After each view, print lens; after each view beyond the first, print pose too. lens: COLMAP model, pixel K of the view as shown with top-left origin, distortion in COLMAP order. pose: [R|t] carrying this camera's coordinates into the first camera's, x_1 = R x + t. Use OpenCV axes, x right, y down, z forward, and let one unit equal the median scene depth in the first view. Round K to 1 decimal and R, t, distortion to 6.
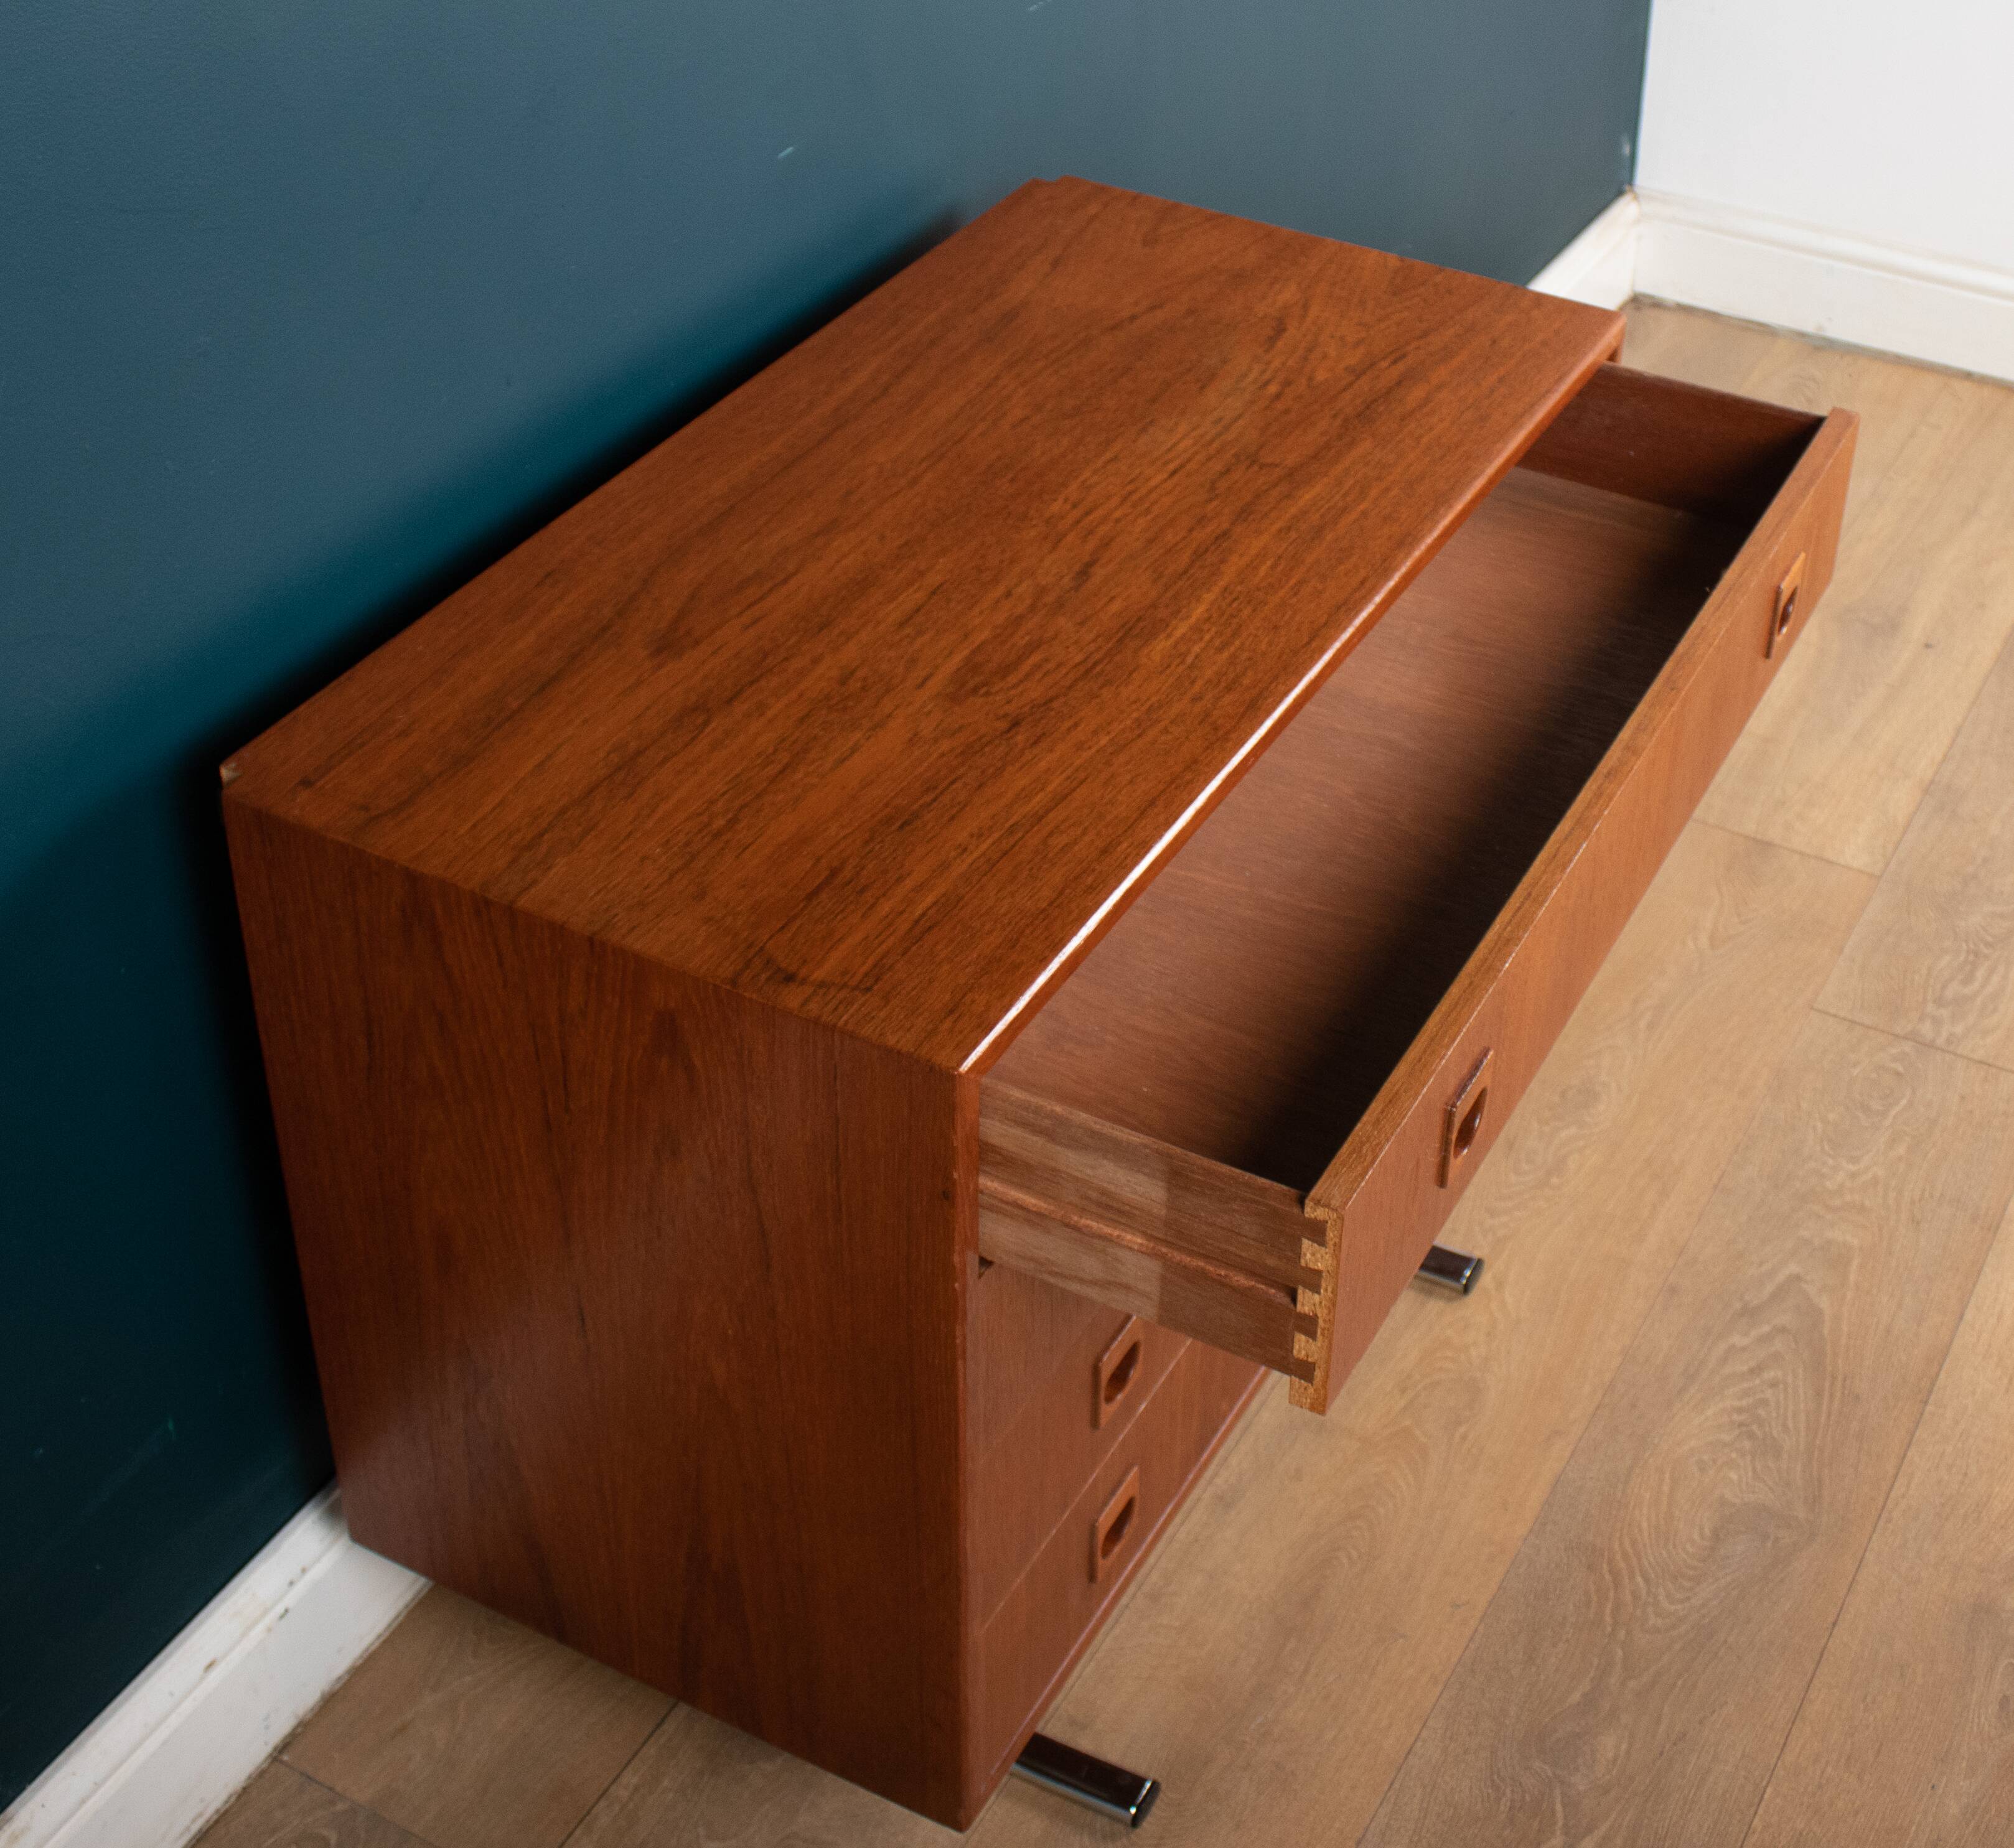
lens RADIAL K [[2951.2, 0, 1167.4], [0, 2951.2, 604.2], [0, 0, 1]] dist [-0.132493, 0.000000]
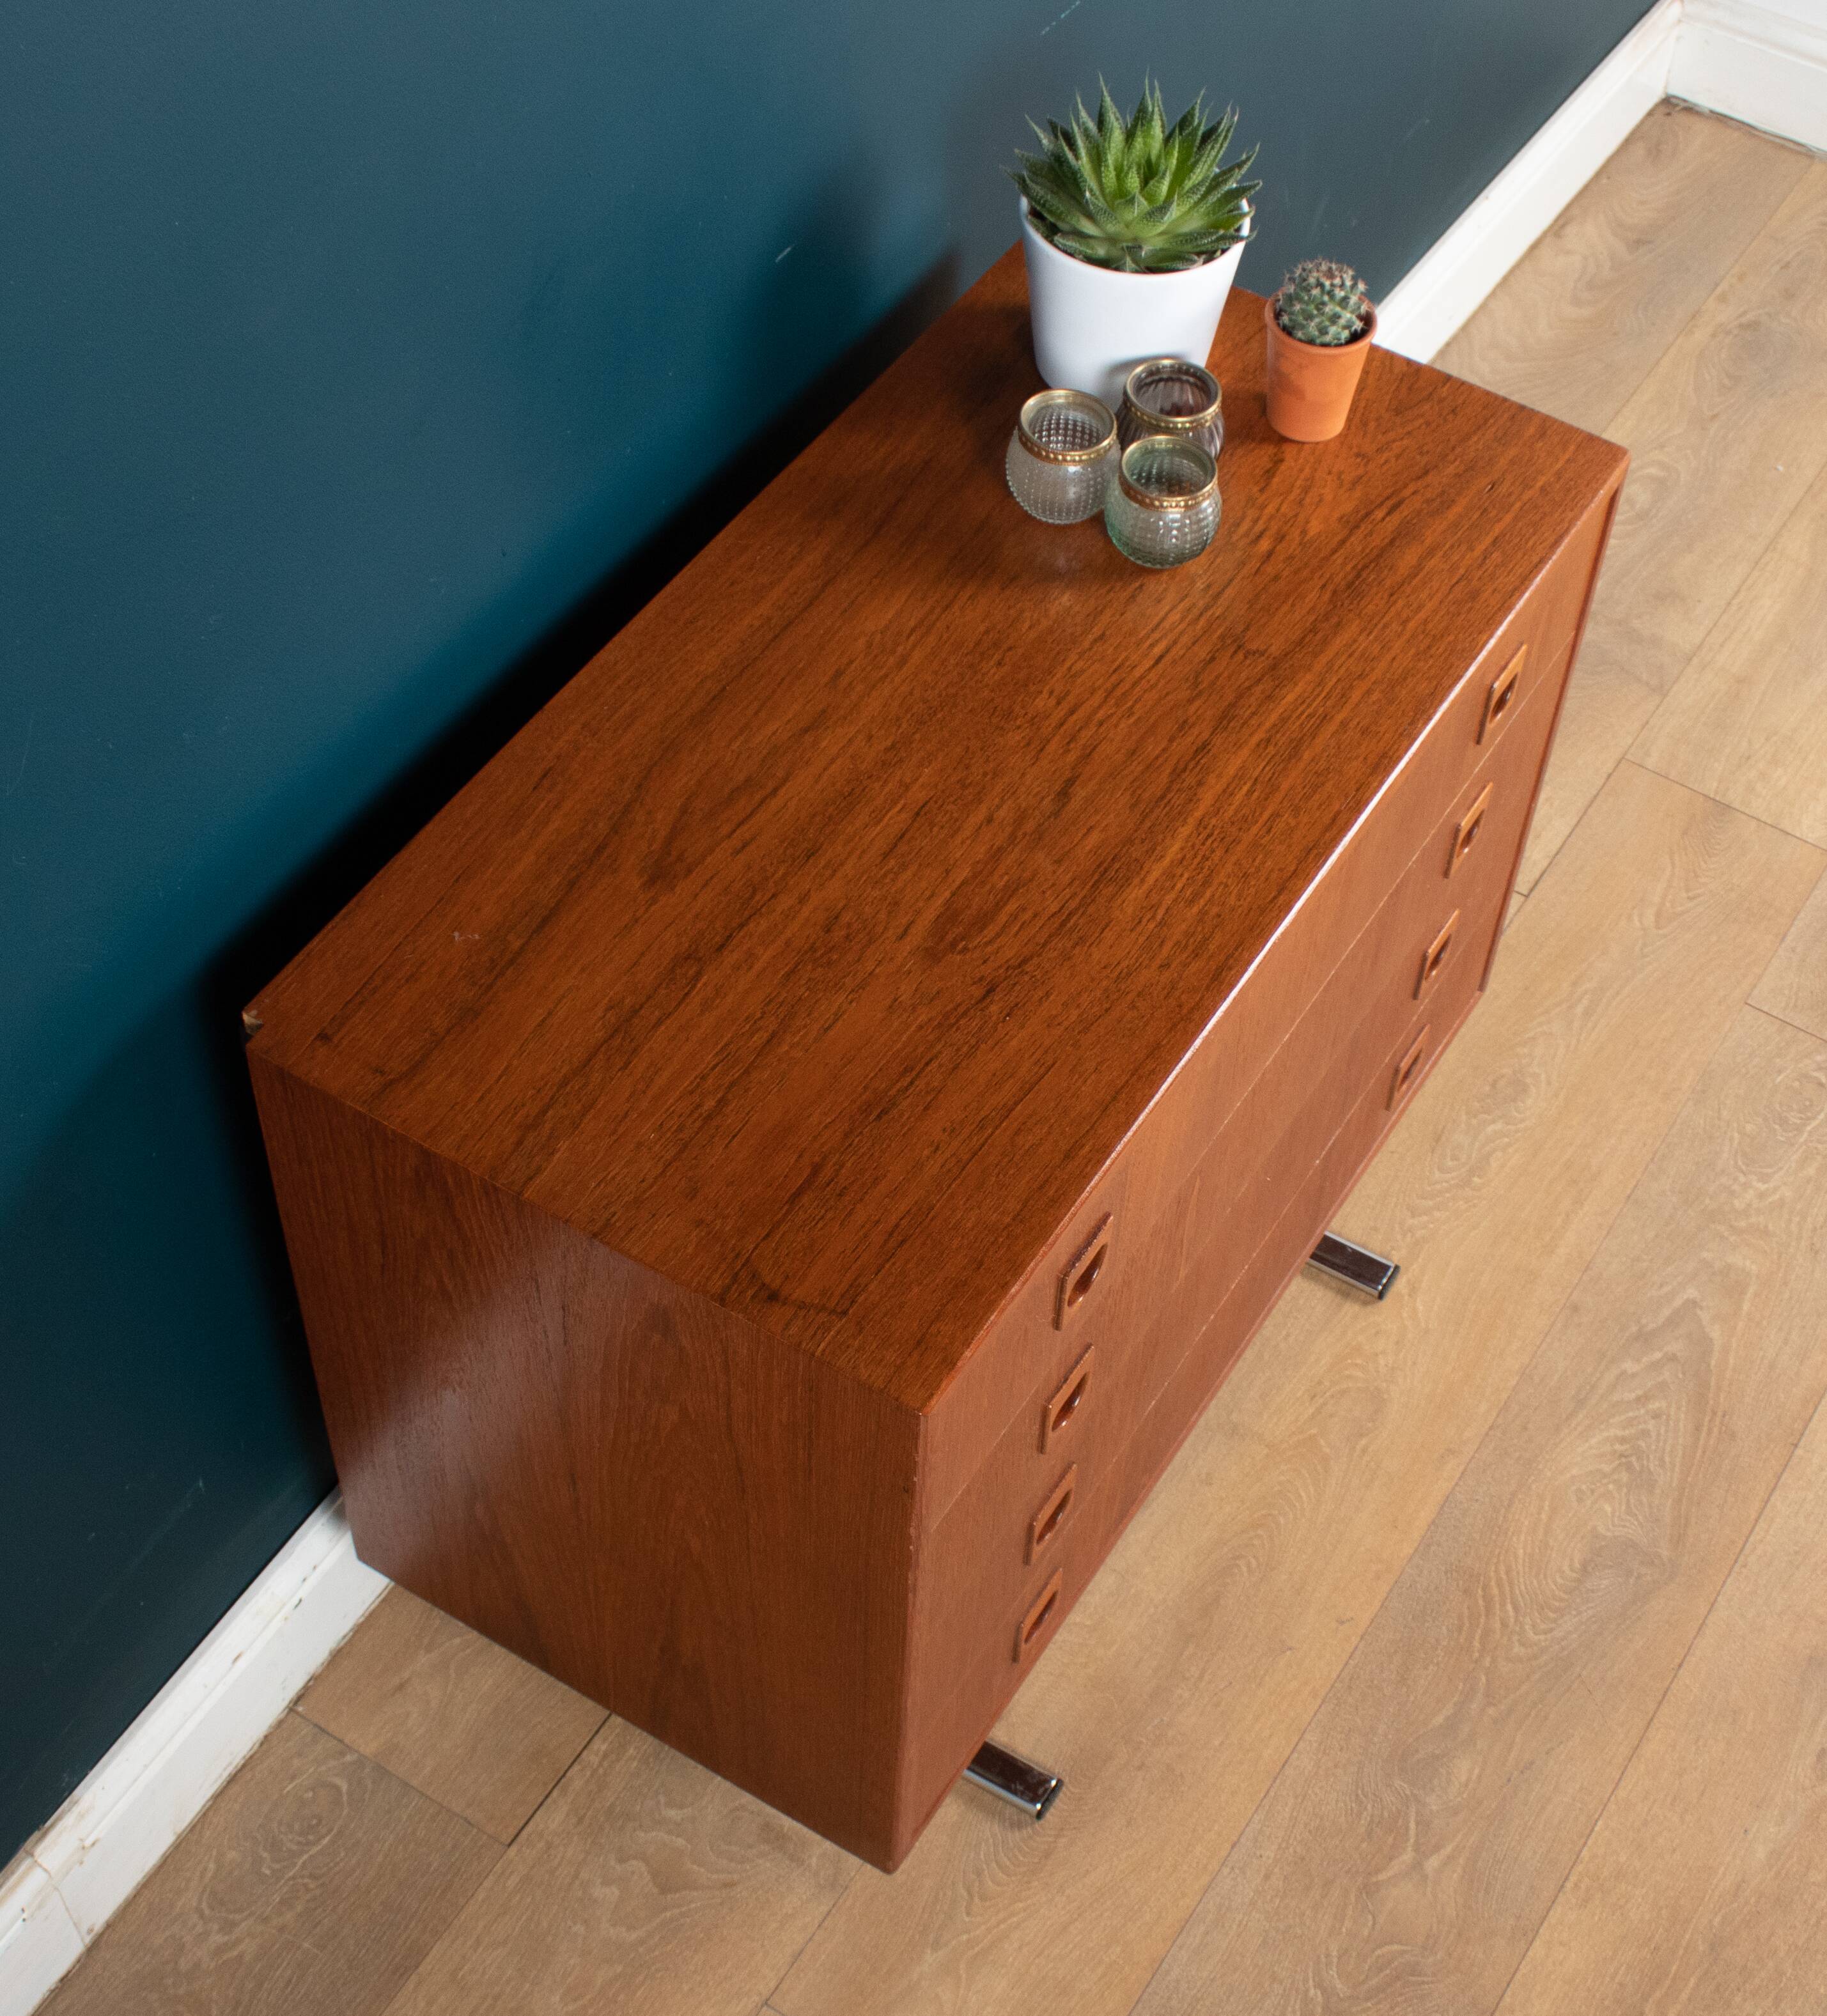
lens RADIAL K [[3039.5, 0, 934.2], [0, 3039.5, 1085.9], [0, 0, 1]] dist [-0.157501, 0.000000]
pose [[0.996527, 0.067165, -0.049231, -0.013290], [-0.046402, 0.938748, 0.341465, -0.249634], [0.069151, -0.337995, 0.938604, -0.025044]]
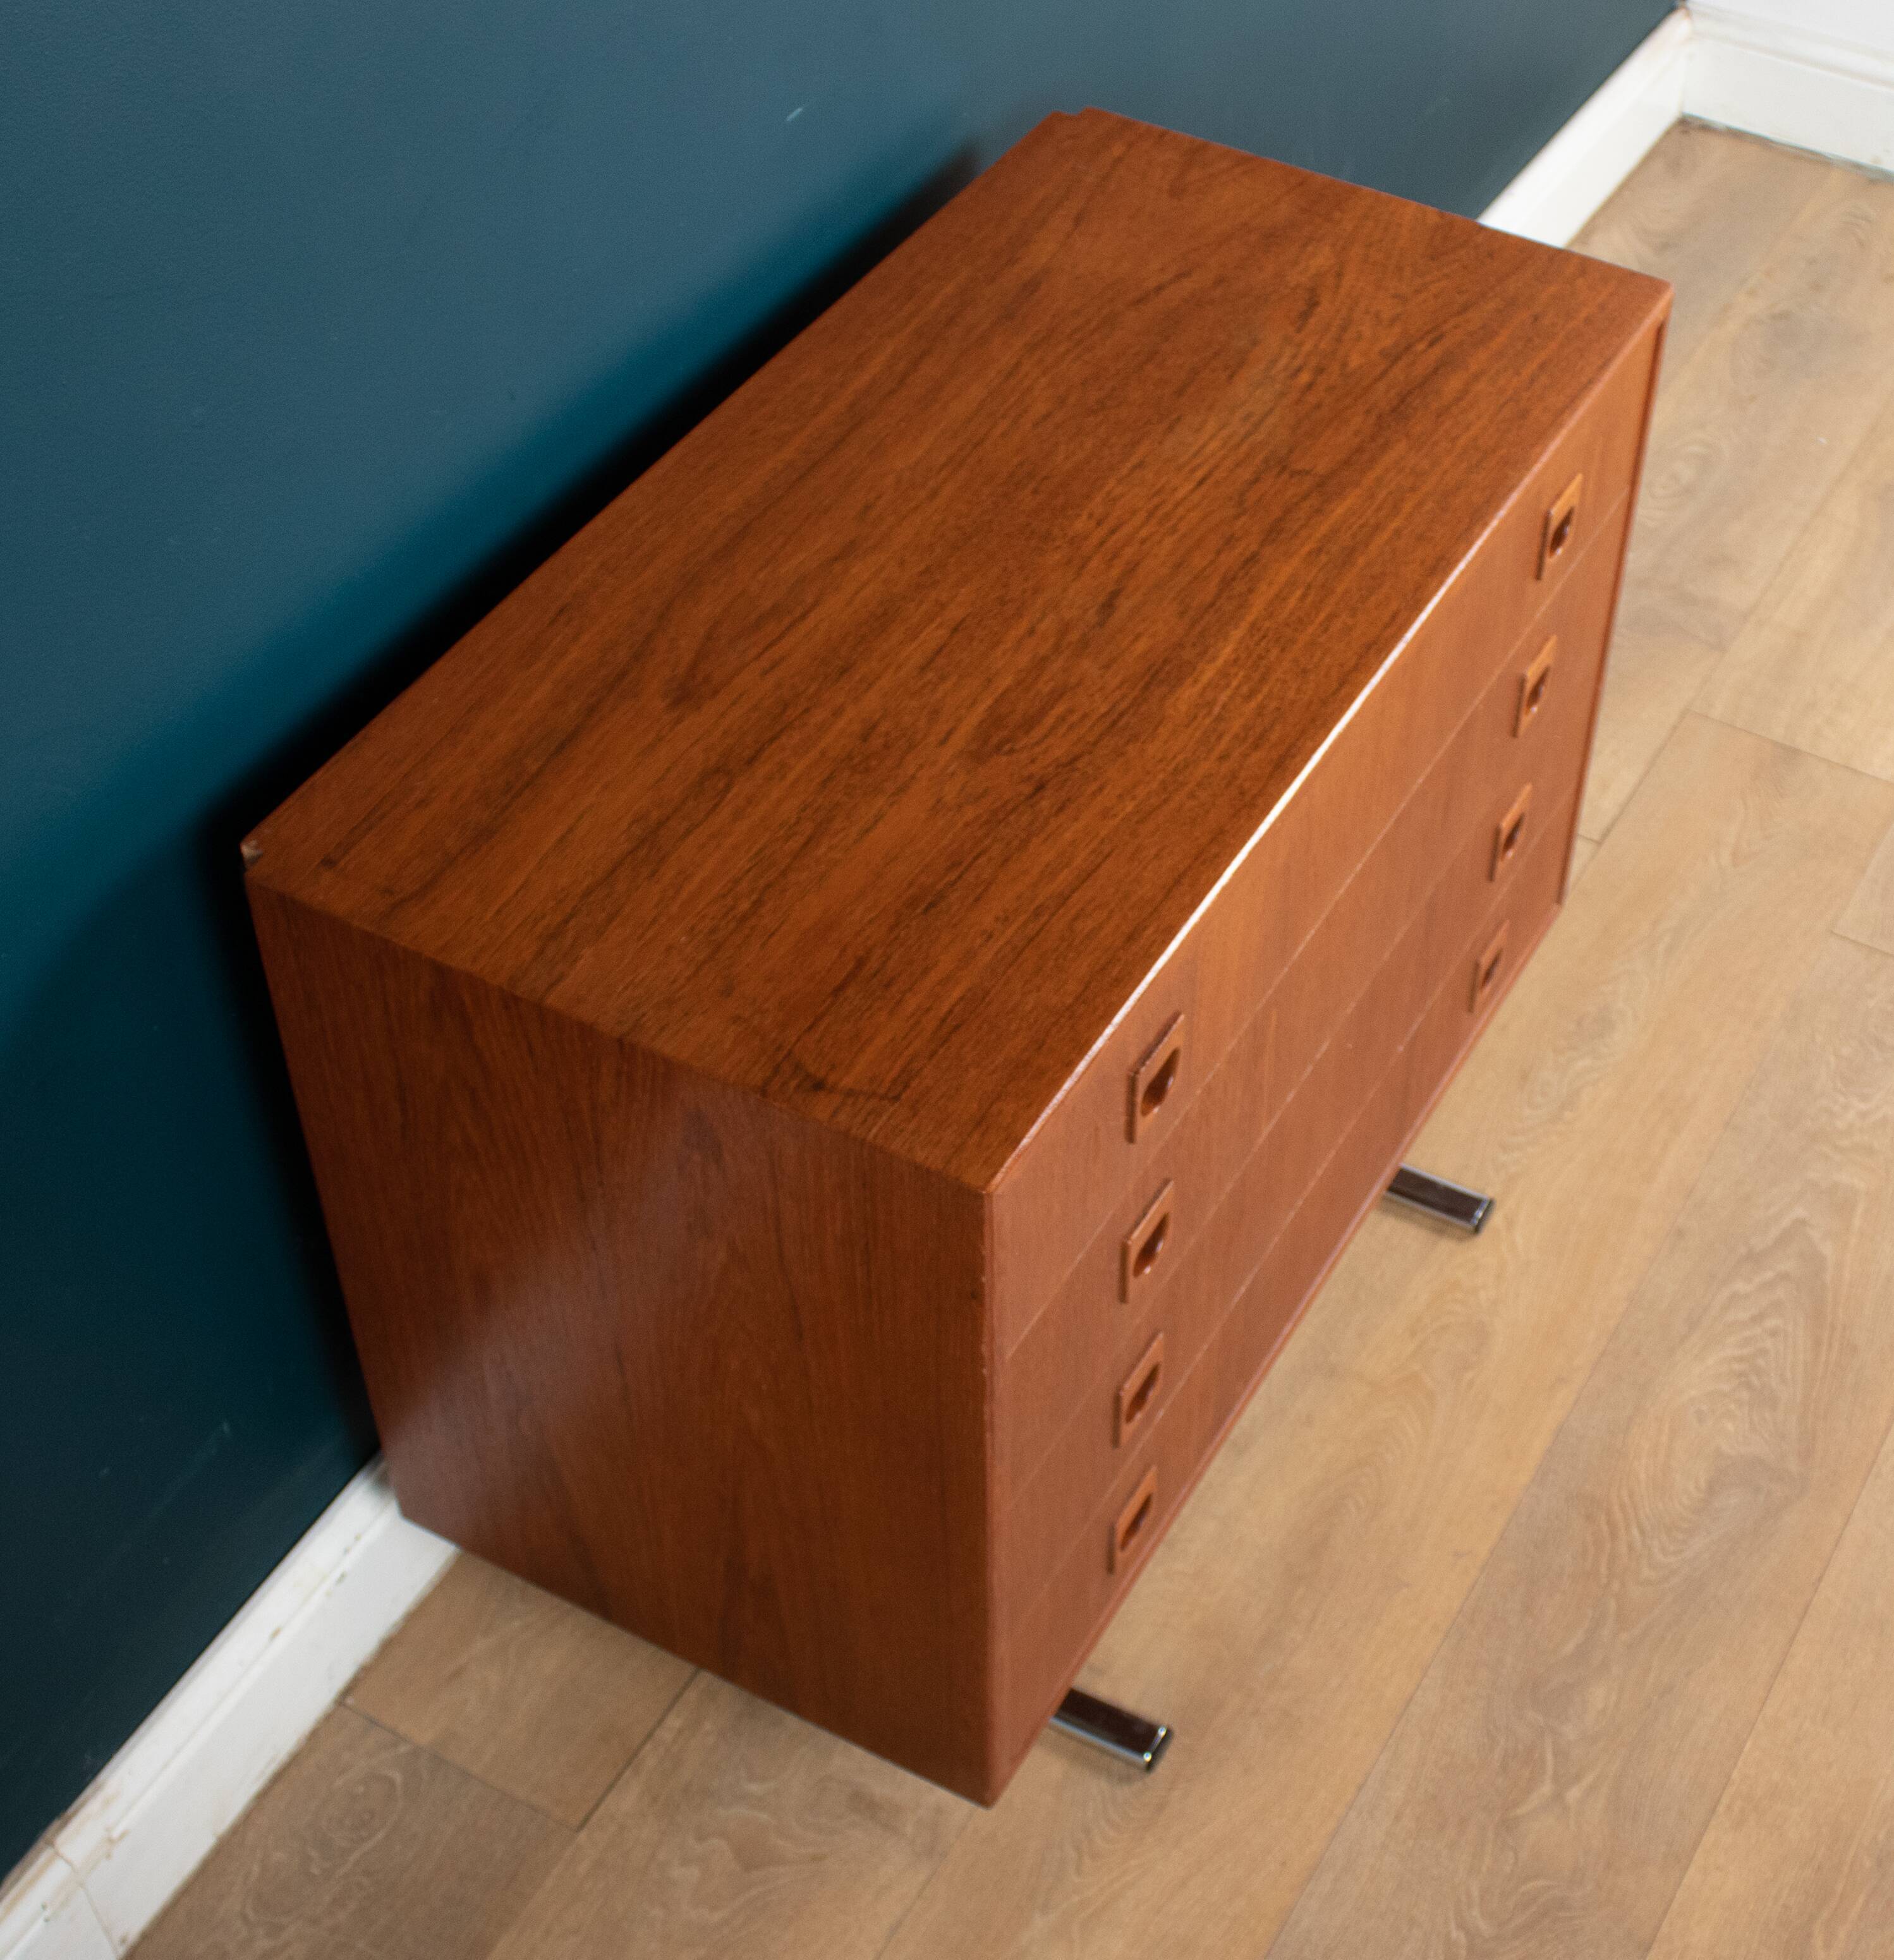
lens RADIAL K [[2998.4, 0, 1122.3], [0, 2998.4, 1039.7], [0, 0, 1]] dist [-0.155799, 0.000000]
pose [[0.999796, 0.009923, -0.017616, -0.004556], [-0.005219, 0.968404, 0.249331, -0.107704], [0.019533, -0.249188, 0.968258, 0.006811]]
